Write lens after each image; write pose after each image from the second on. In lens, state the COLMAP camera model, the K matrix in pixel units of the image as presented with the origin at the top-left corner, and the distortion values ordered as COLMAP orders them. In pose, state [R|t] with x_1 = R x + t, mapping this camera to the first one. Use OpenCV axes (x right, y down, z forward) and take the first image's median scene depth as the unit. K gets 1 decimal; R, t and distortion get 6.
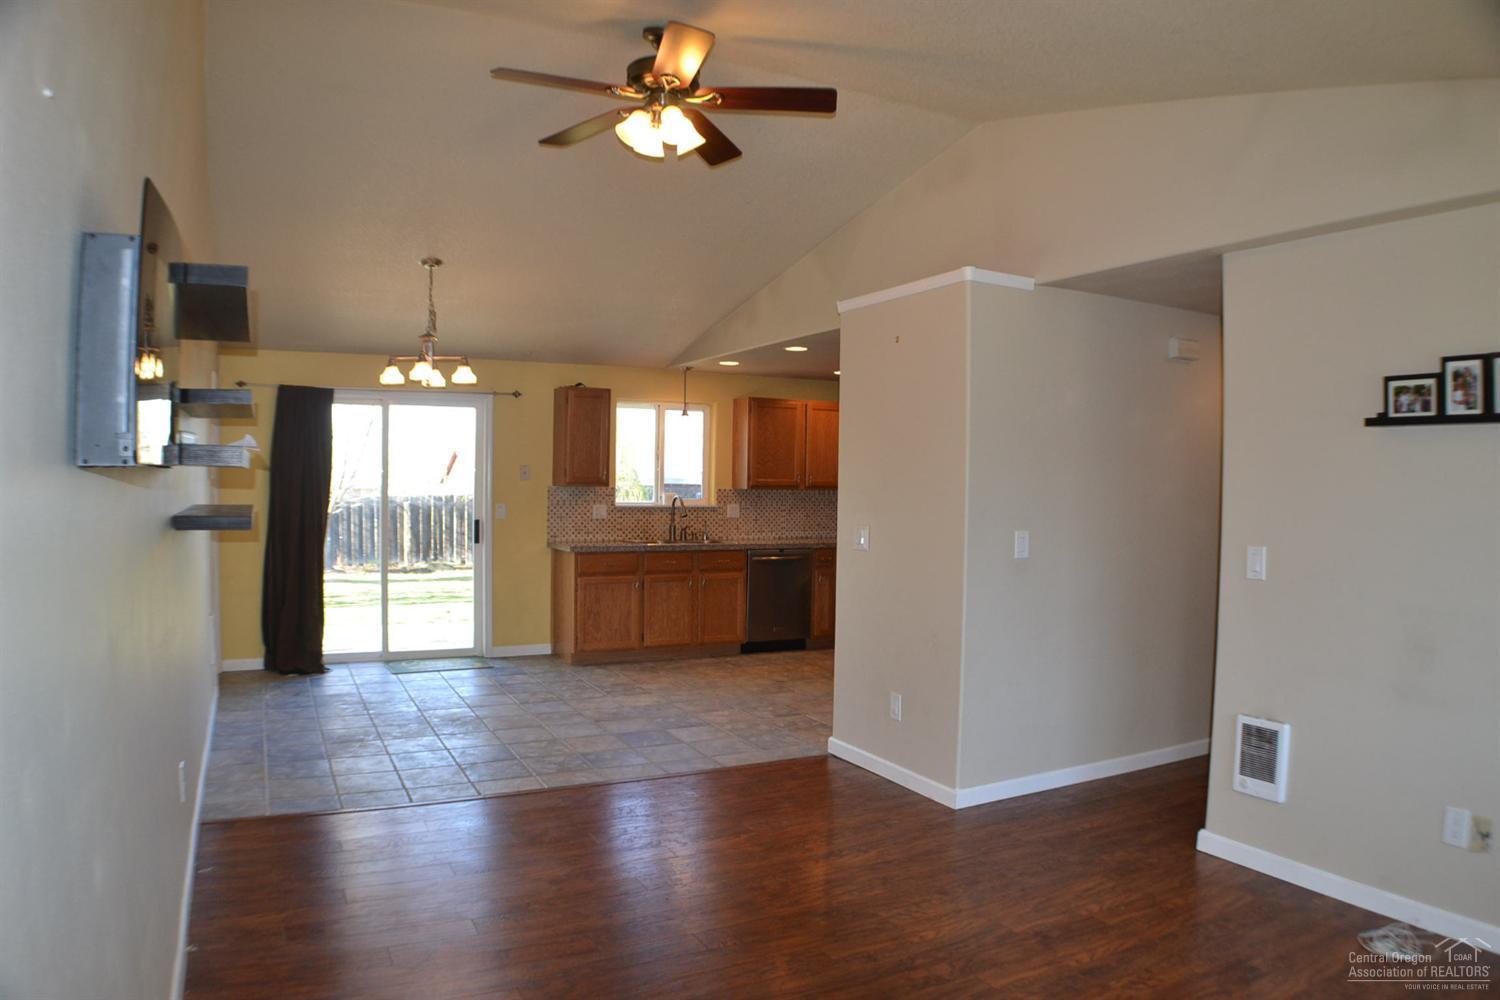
lens RADIAL K [[1004.4, 0, 746.4], [0, 1004.4, 505.2], [0, 0, 1]] dist [-0.193187, 0.041596]
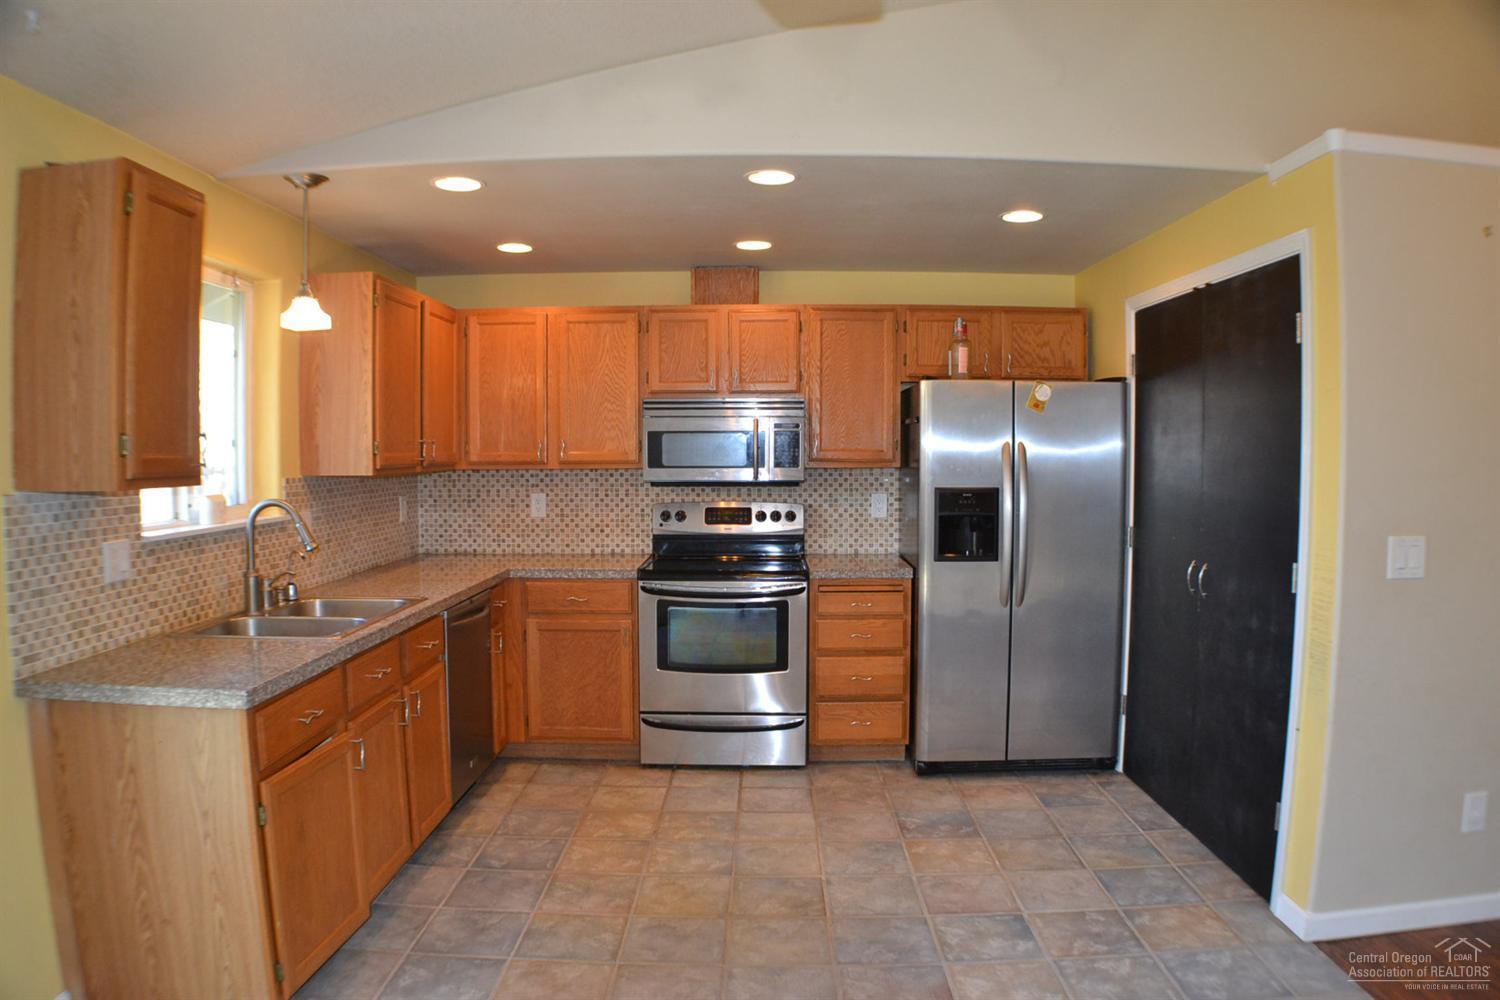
lens RADIAL K [[1004.4, 0, 746.4], [0, 1004.4, 505.2], [0, 0, 1]] dist [-0.193187, 0.041596]
pose [[0.466525, -0.064298, 0.882168, -0.375851], [0.030159, 0.997931, 0.056786, -0.027470], [-0.883994, 0.000113, 0.467498, 0.783704]]
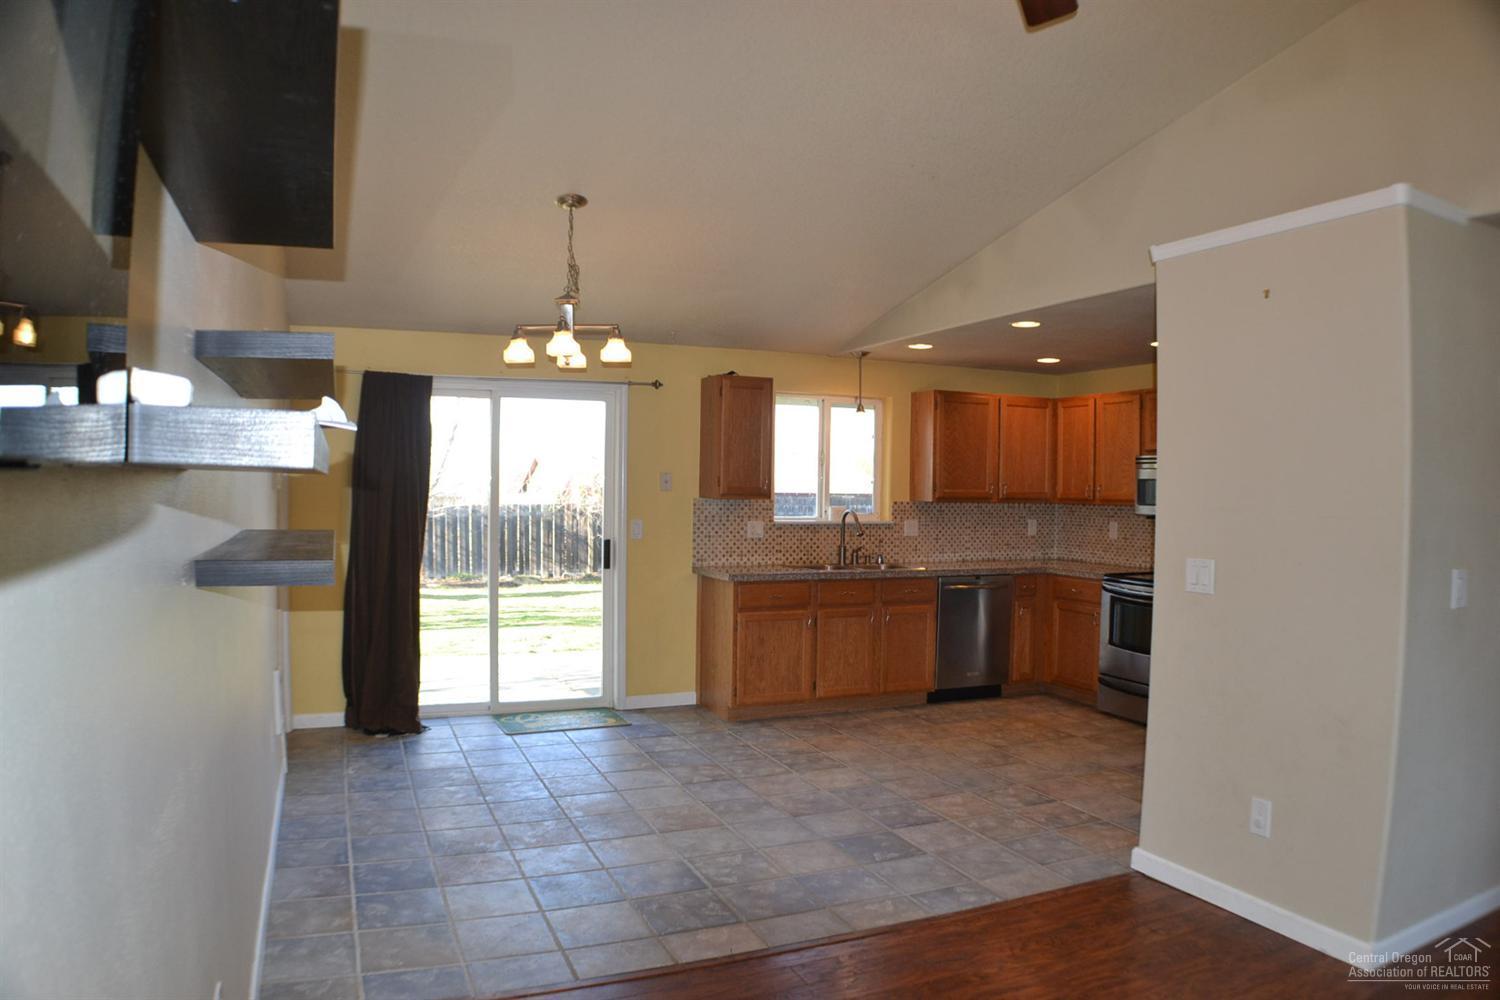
lens RADIAL K [[1004.4, 0, 746.4], [0, 1004.4, 505.2], [0, 0, 1]] dist [-0.193187, 0.041596]
pose [[0.997501, 0.001107, -0.070644, -0.112942], [-0.001680, 0.999966, -0.008050, -0.007920], [0.070633, 0.008149, 0.997469, 0.214820]]
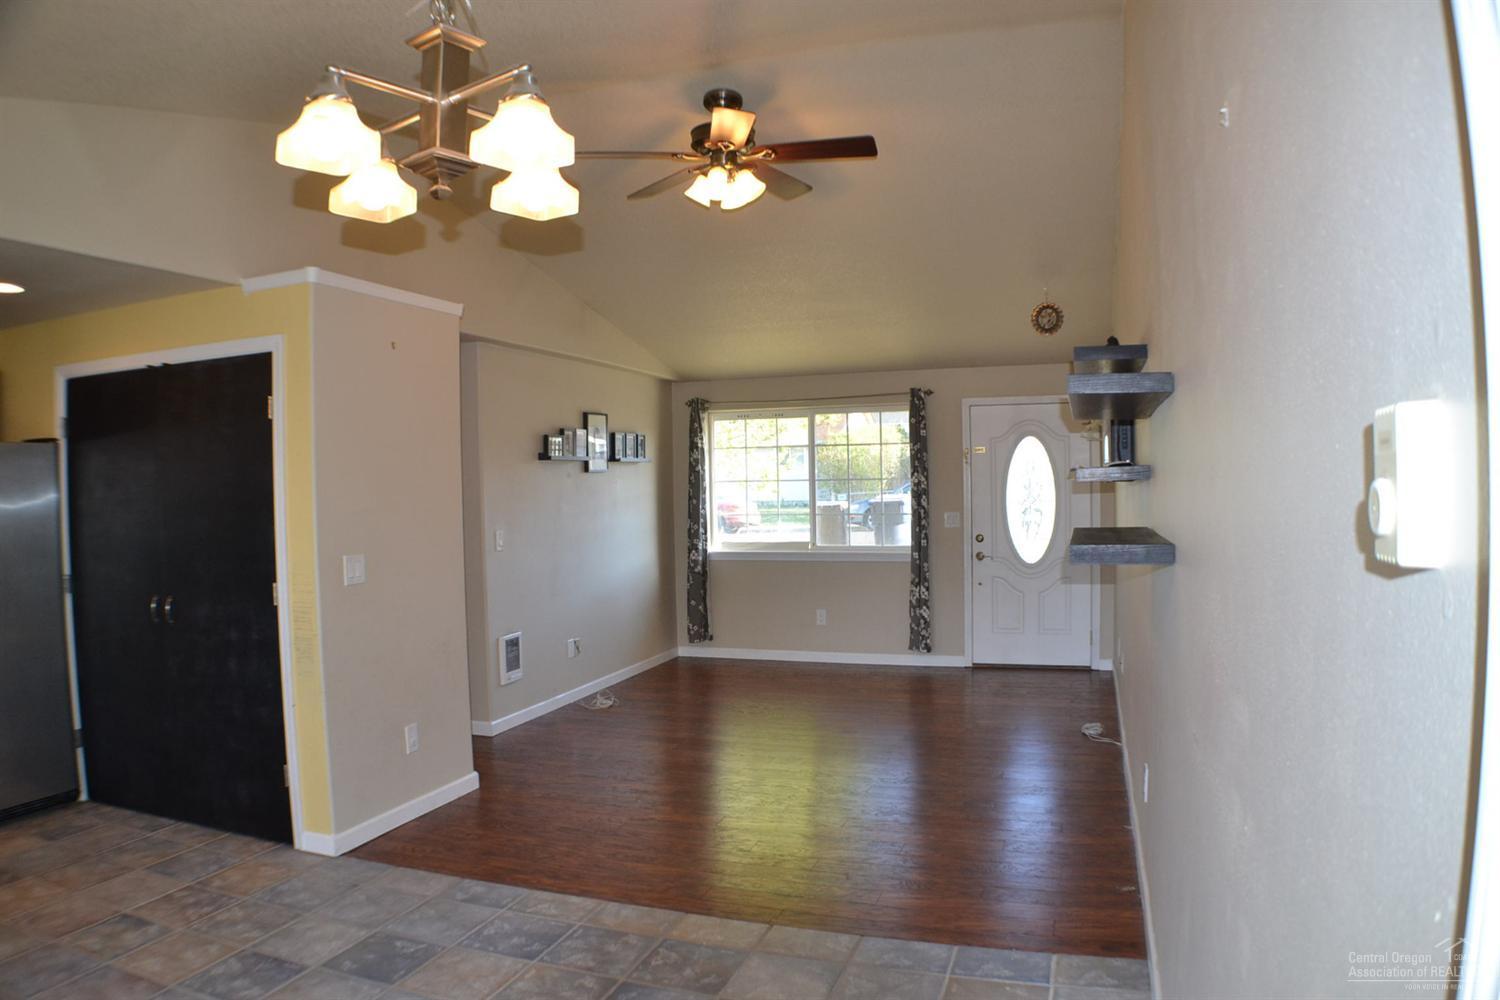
lens RADIAL K [[1004.4, 0, 746.4], [0, 1004.4, 505.2], [0, 0, 1]] dist [-0.193187, 0.041596]
pose [[-0.696175, -0.014937, 0.717716, -0.494349], [0.030397, 0.998273, 0.050261, -0.036592], [-0.717228, 0.056807, -0.694519, 0.951127]]
